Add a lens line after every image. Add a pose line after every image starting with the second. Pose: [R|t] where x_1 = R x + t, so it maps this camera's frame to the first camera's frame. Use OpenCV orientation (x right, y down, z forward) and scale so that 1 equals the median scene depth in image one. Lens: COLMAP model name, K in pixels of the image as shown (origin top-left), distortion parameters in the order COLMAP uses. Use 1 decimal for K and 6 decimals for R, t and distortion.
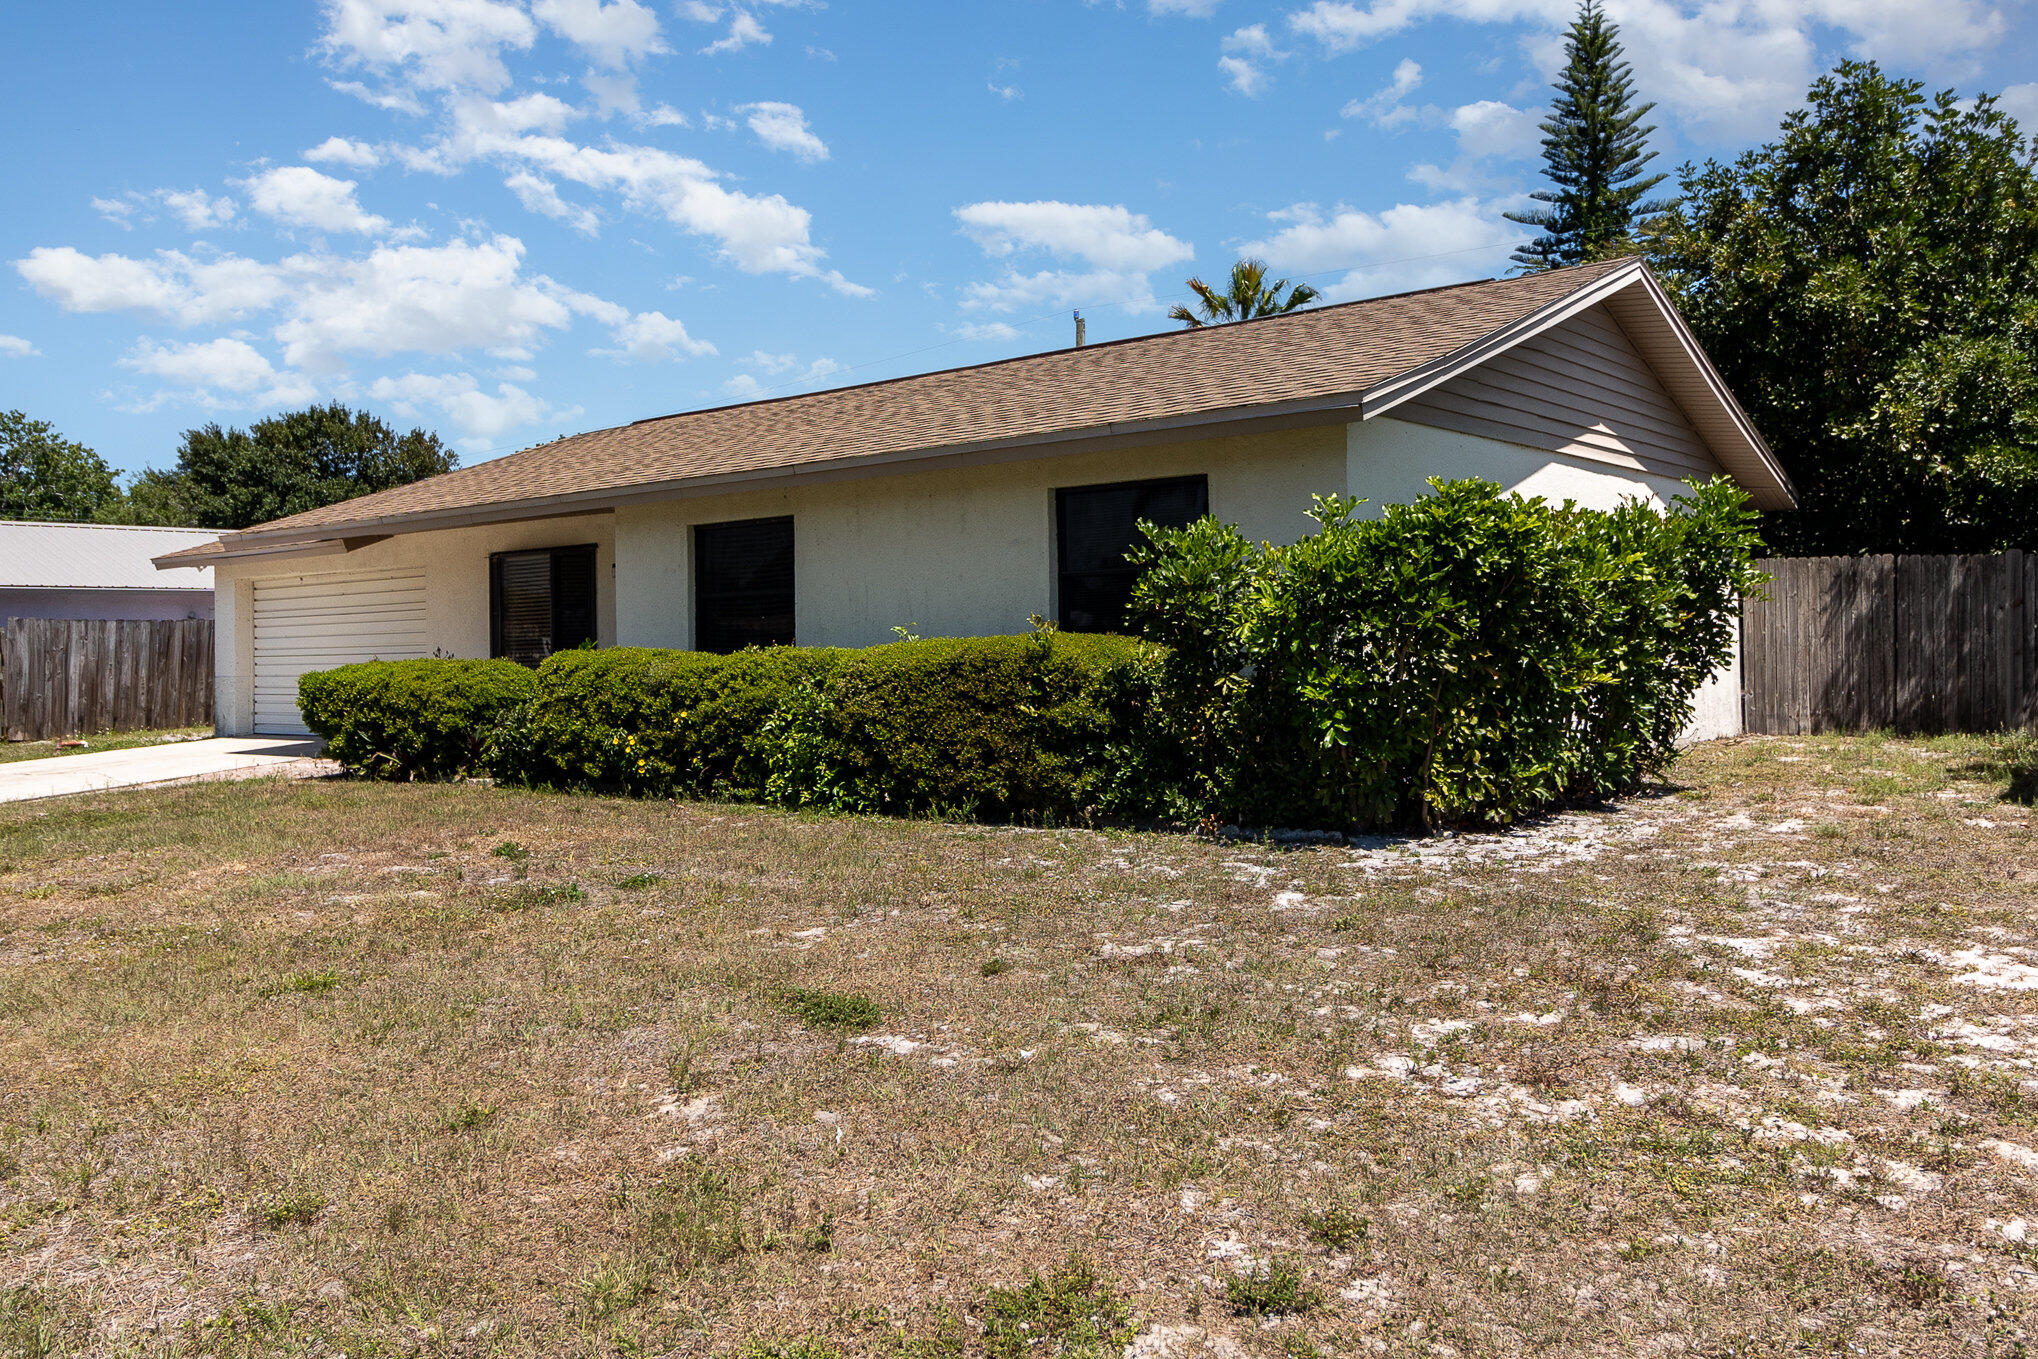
lens RADIAL K [[1398.1, 0, 1019.0], [0, 1398.1, 679.5], [0, 0, 1]] dist [-0.022655, -0.000457]
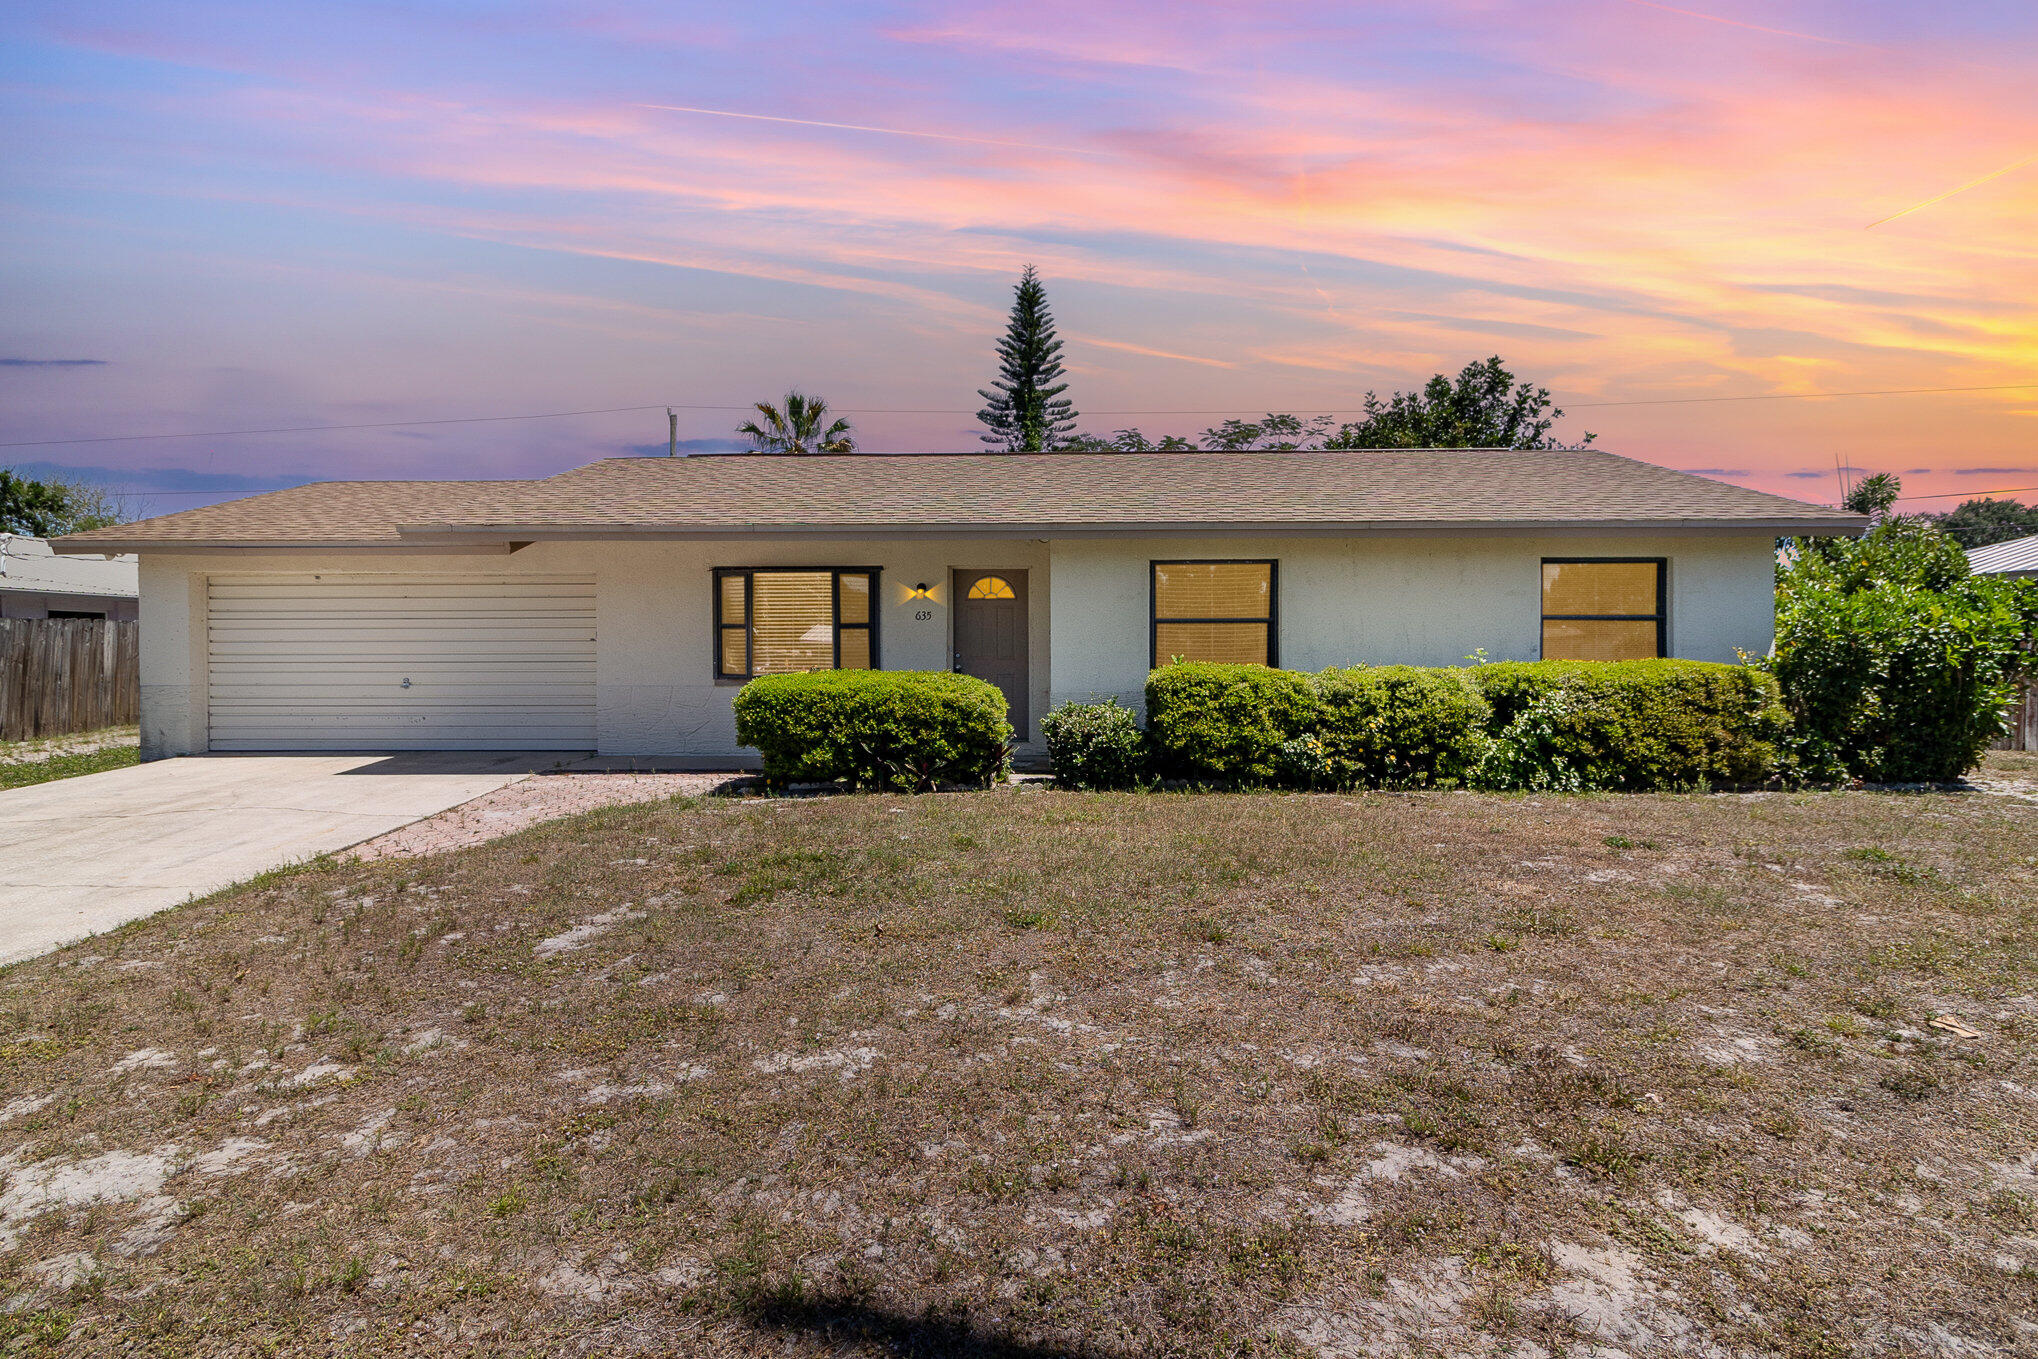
lens RADIAL K [[931.0, 0, 1025.5], [0, 931.0, 672.7], [0, 0, 1]] dist [-0.001678, 0.000051]
pose [[0.833843, 0.009354, 0.551923, -0.896713], [-0.000599, 0.999871, -0.016041, -0.002787], [-0.552002, 0.013046, 0.833741, 0.473319]]
